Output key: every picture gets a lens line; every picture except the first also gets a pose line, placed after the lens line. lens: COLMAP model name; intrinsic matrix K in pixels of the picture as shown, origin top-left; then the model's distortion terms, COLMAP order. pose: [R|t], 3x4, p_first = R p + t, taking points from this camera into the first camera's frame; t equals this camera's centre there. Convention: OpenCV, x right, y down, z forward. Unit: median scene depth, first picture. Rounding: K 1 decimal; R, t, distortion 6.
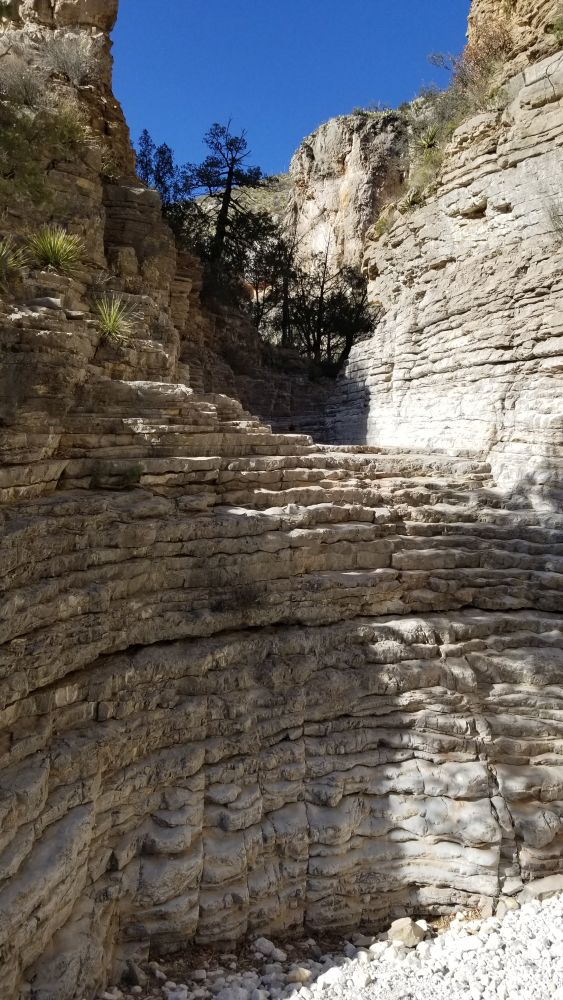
lens RADIAL K [[788.9, 0, 298.9], [0, 788.9, 474.8], [0, 0, 1]] dist [0.055283, -0.077532]
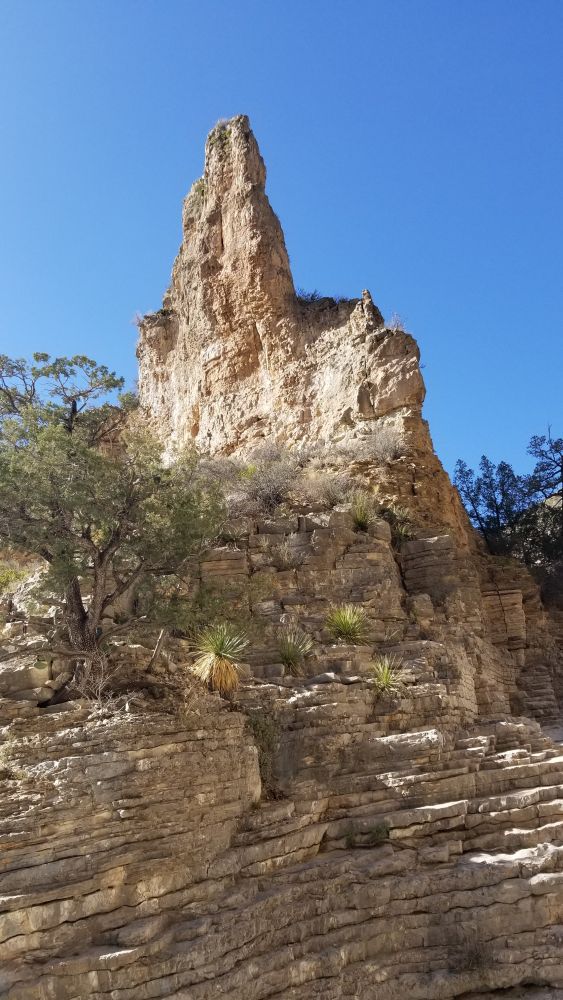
lens RADIAL K [[788.9, 0, 282.1], [0, 788.9, 491.9], [0, 0, 1]] dist [0.055283, -0.077532]
pose [[0.805634, -0.307185, -0.506548, 0.390119], [0.124020, 0.923566, -0.362830, -0.051339], [0.579287, 0.229486, 0.782153, -0.078630]]
